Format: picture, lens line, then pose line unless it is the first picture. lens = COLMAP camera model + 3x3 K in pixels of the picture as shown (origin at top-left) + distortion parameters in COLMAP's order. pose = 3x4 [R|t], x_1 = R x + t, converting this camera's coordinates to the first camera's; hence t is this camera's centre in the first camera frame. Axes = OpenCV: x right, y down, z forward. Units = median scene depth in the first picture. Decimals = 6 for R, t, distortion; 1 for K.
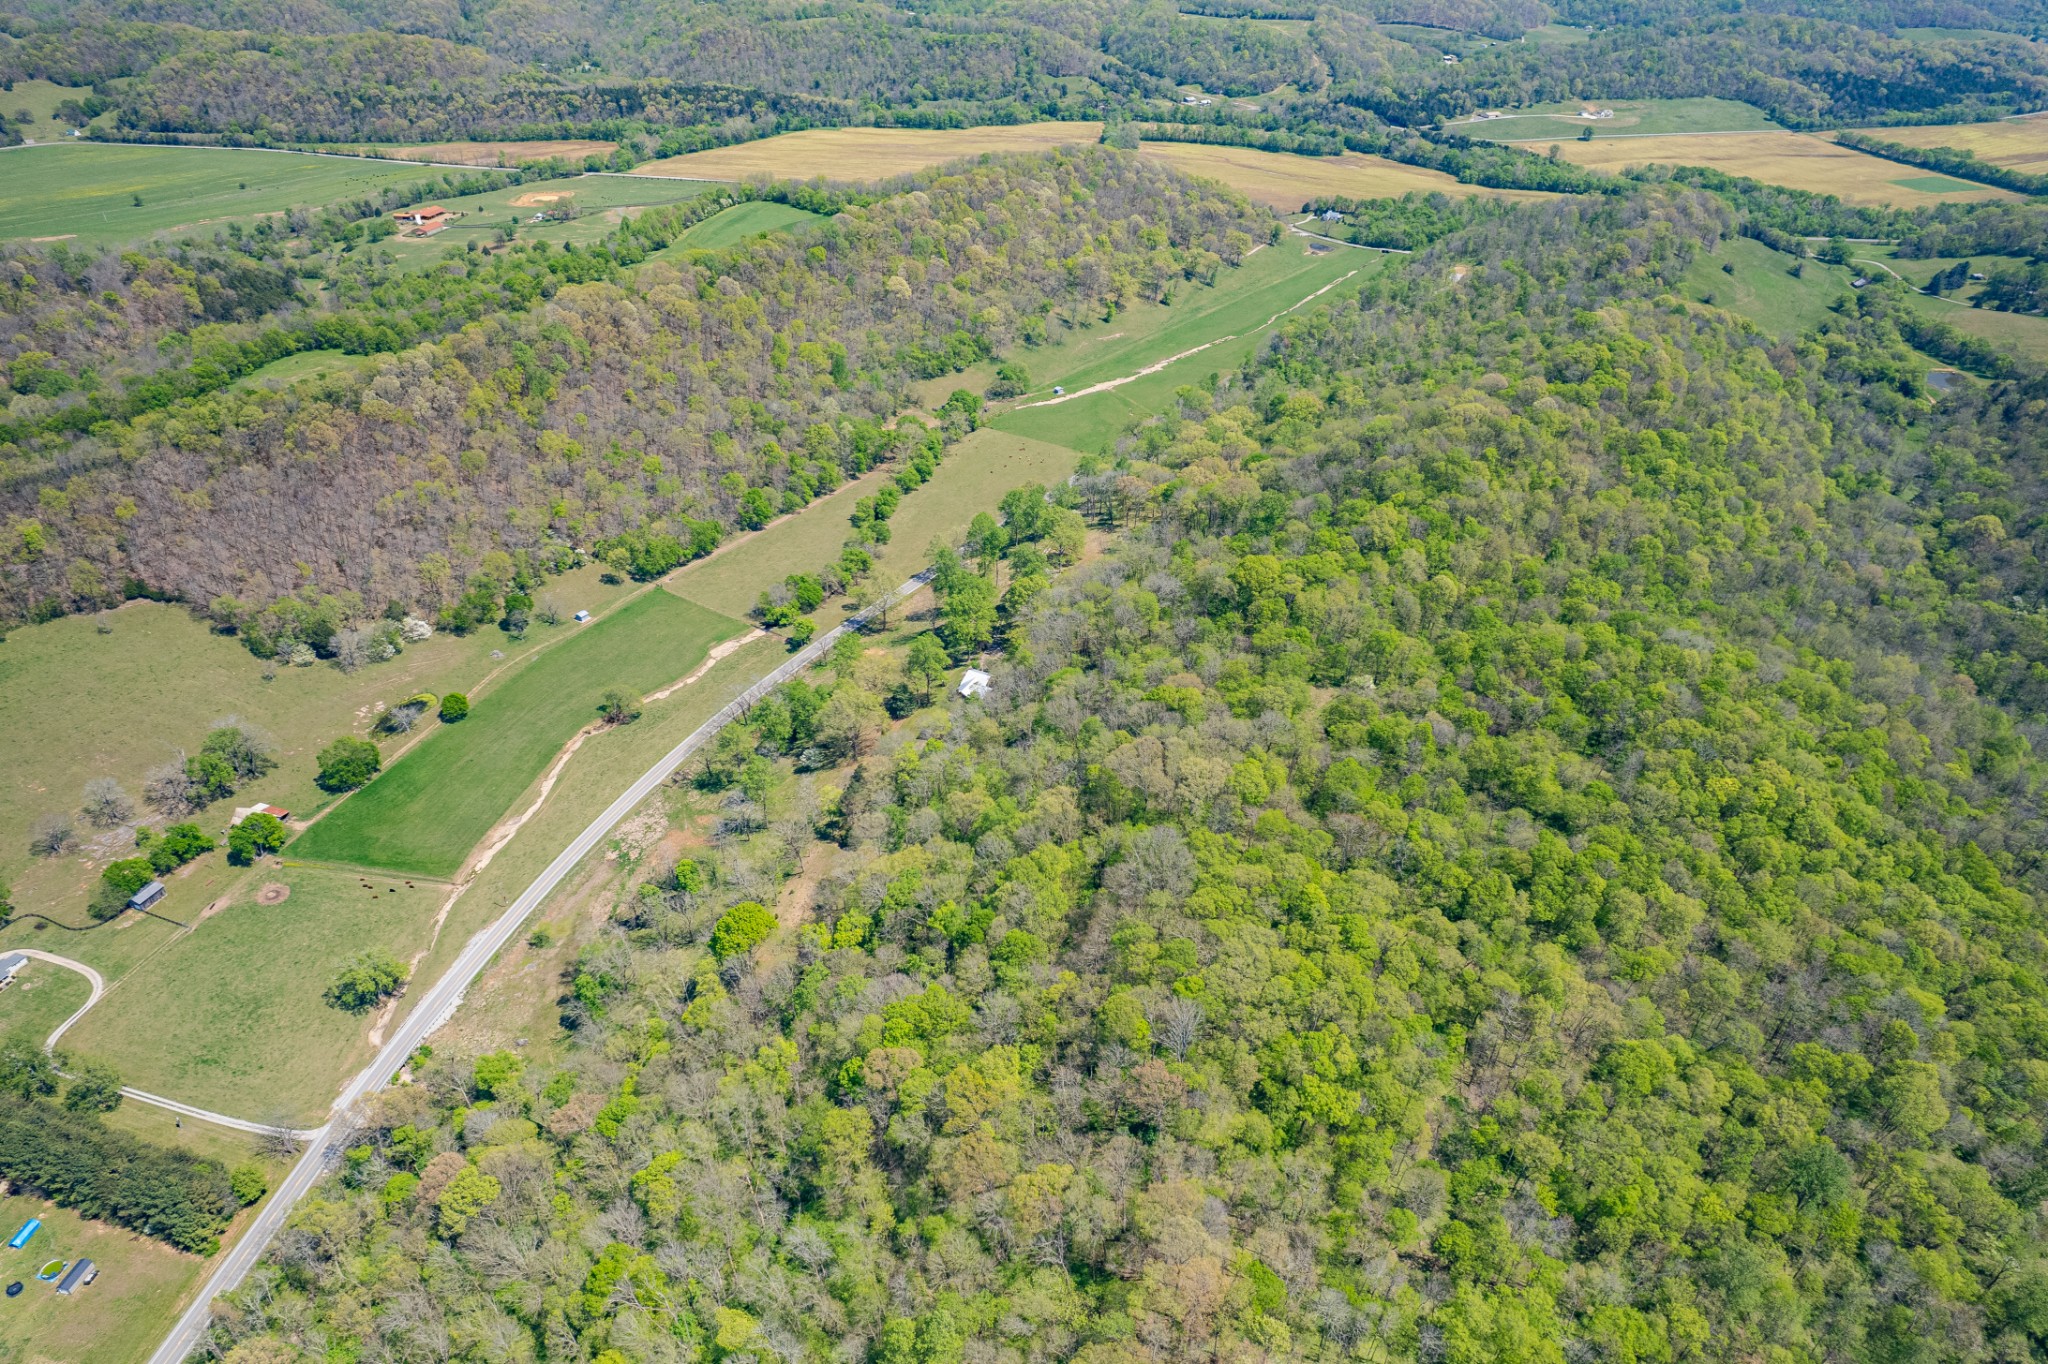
lens RADIAL K [[1309.2, 0, 1024.0], [0, 1309.2, 682.0], [0, 0, 1]] dist [-0.086305, 0.078877]
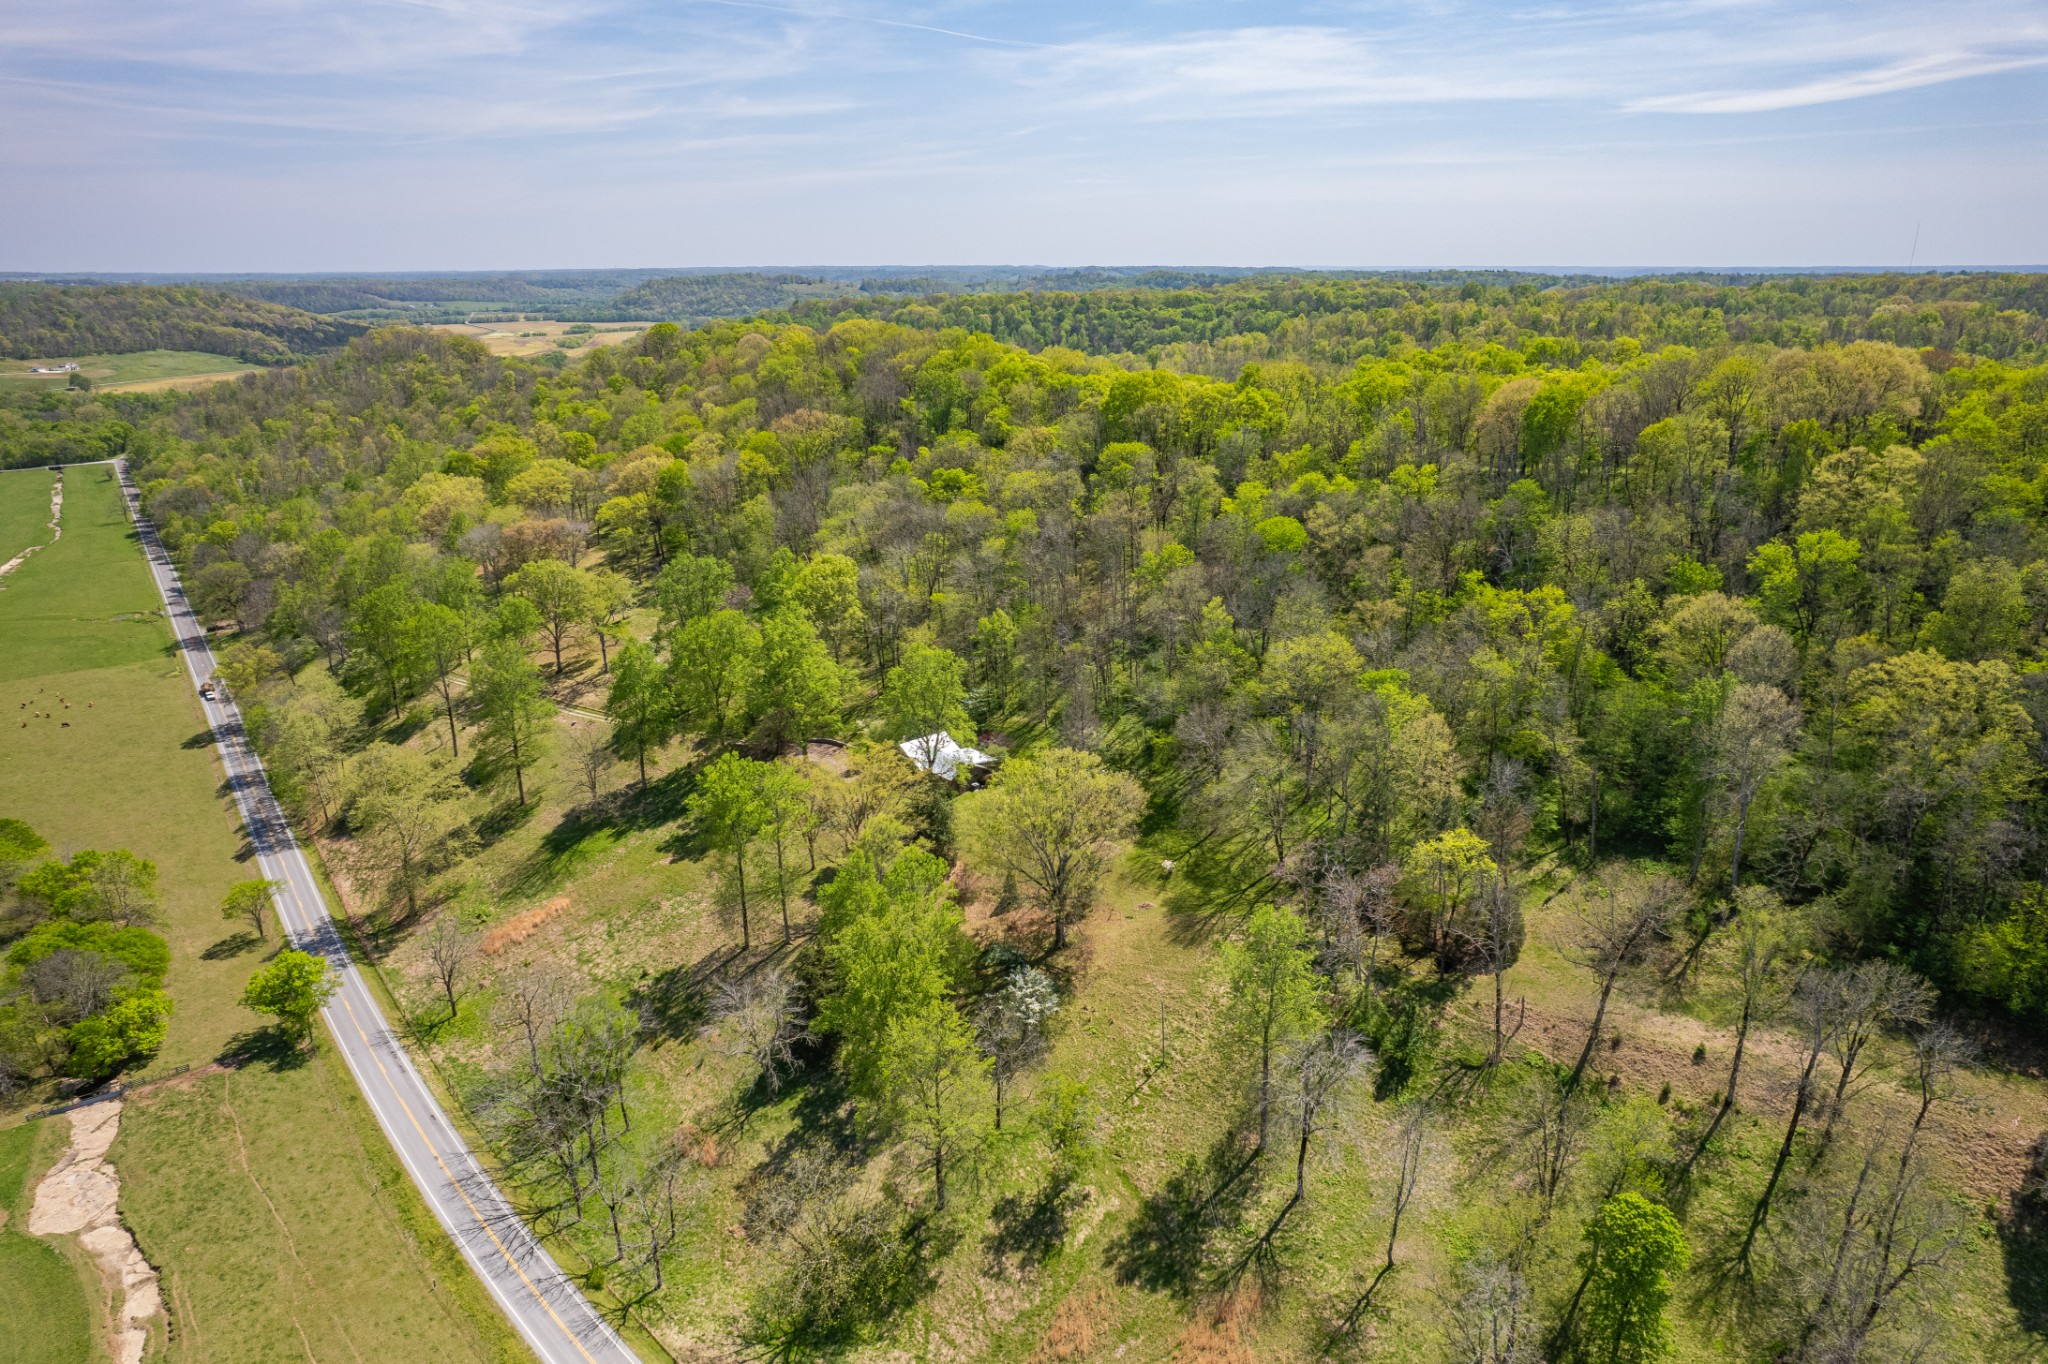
lens RADIAL K [[1309.2, 0, 1024.0], [0, 1309.2, 682.0], [0, 0, 1]] dist [-0.086305, 0.078877]
pose [[0.347689, -0.286038, 0.892914, -0.248861], [0.511306, 0.856107, 0.075152, -0.024019], [-0.785926, 0.430422, 0.443912, 0.437763]]
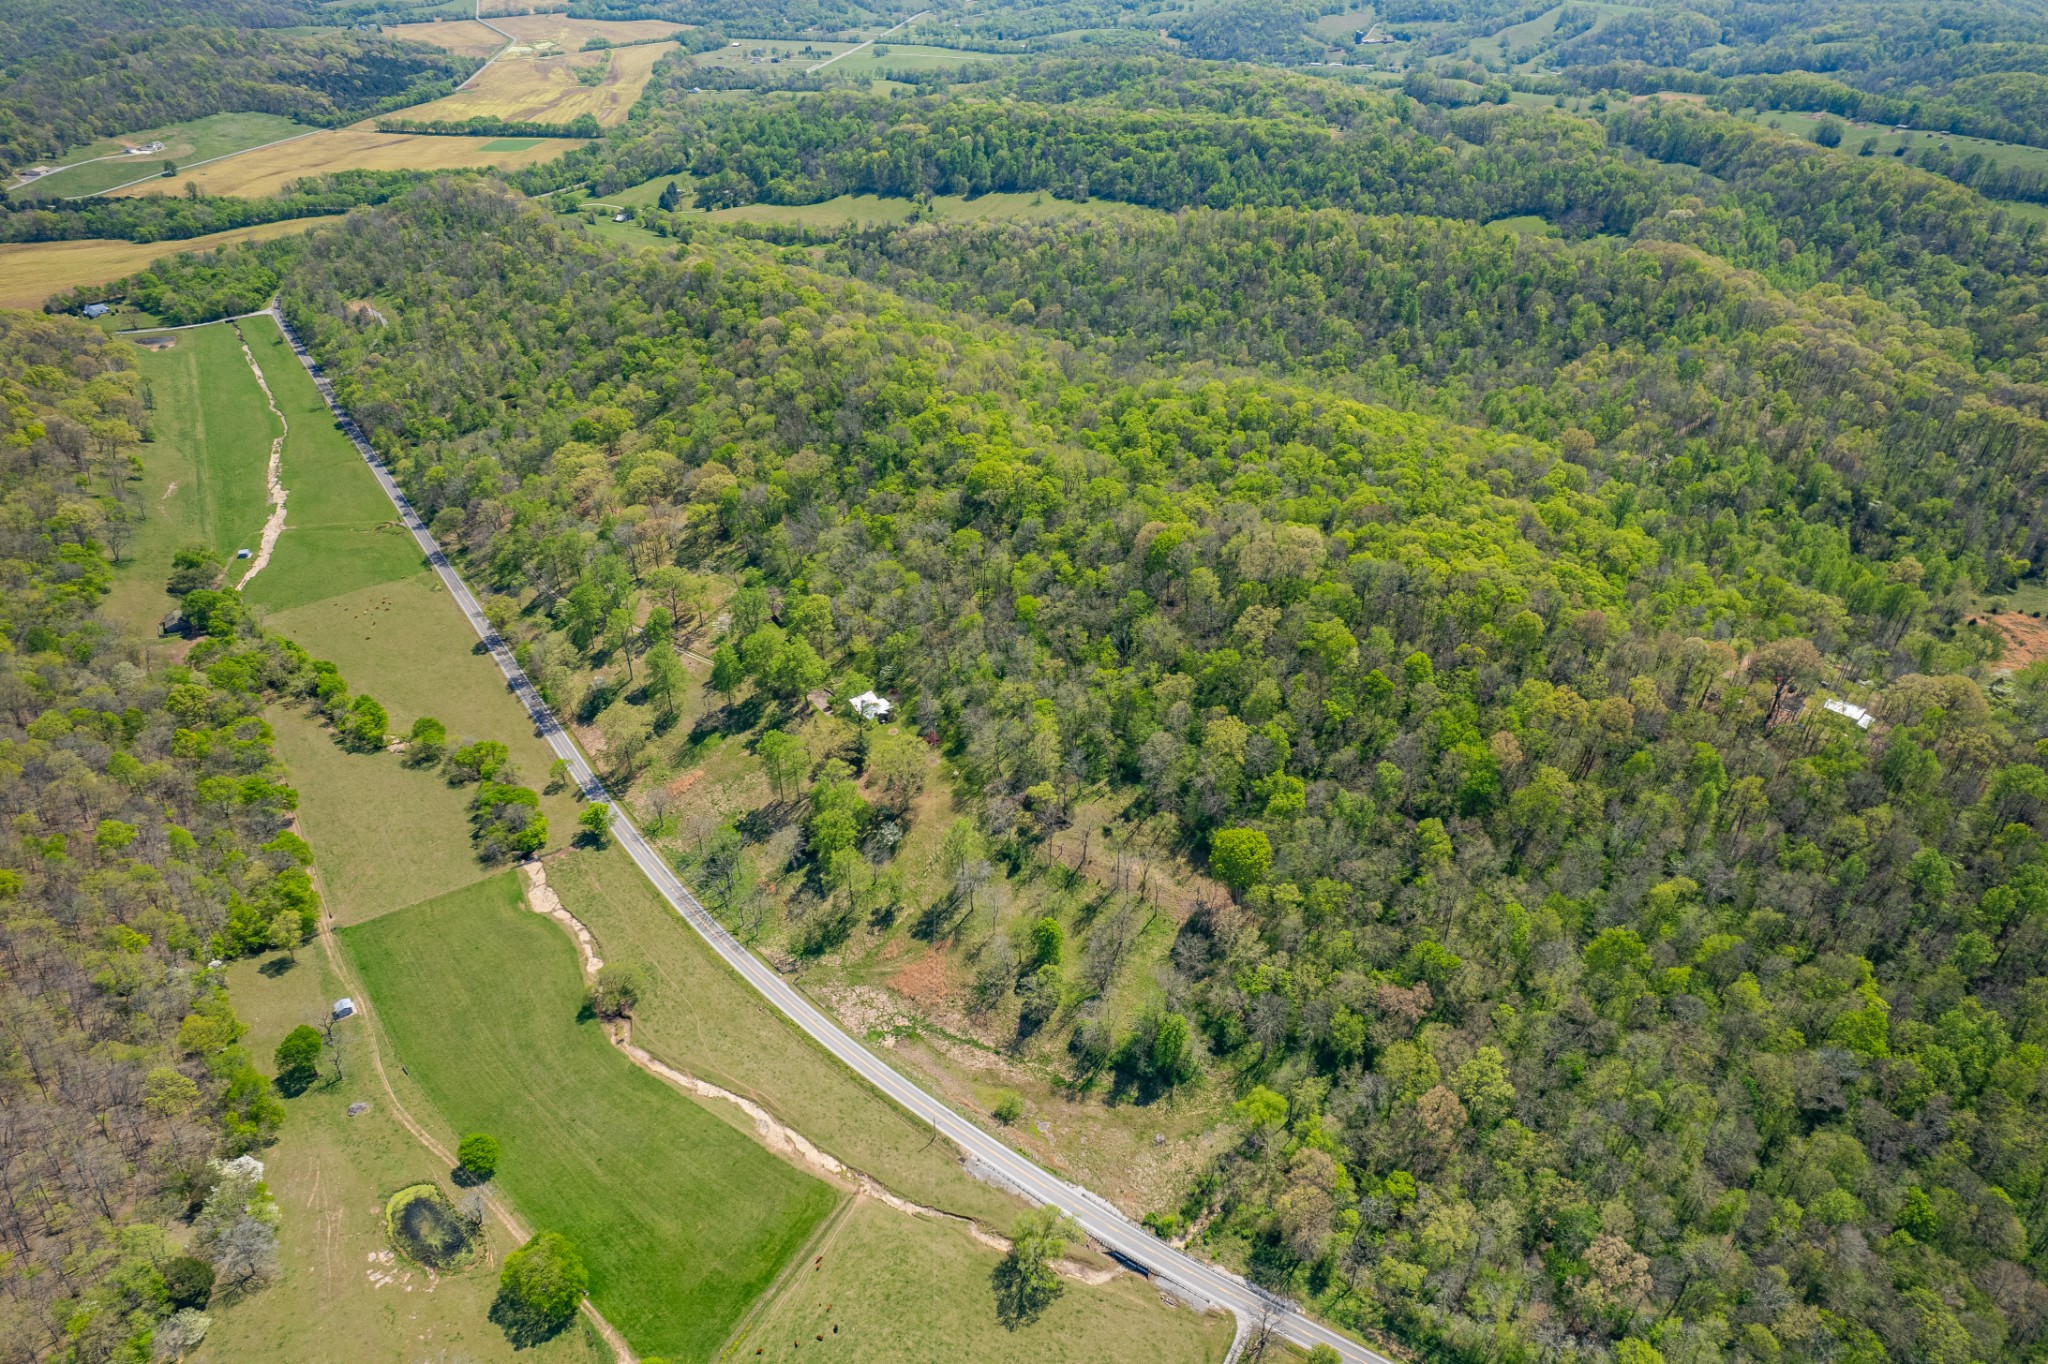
lens RADIAL K [[1309.2, 0, 1024.0], [0, 1309.2, 682.0], [0, 0, 1]] dist [-0.086305, 0.078877]
pose [[0.370621, -0.503157, 0.780688, -0.439093], [0.506473, 0.814064, 0.284227, -0.136142], [-0.778540, 0.290056, 0.556545, 0.201084]]
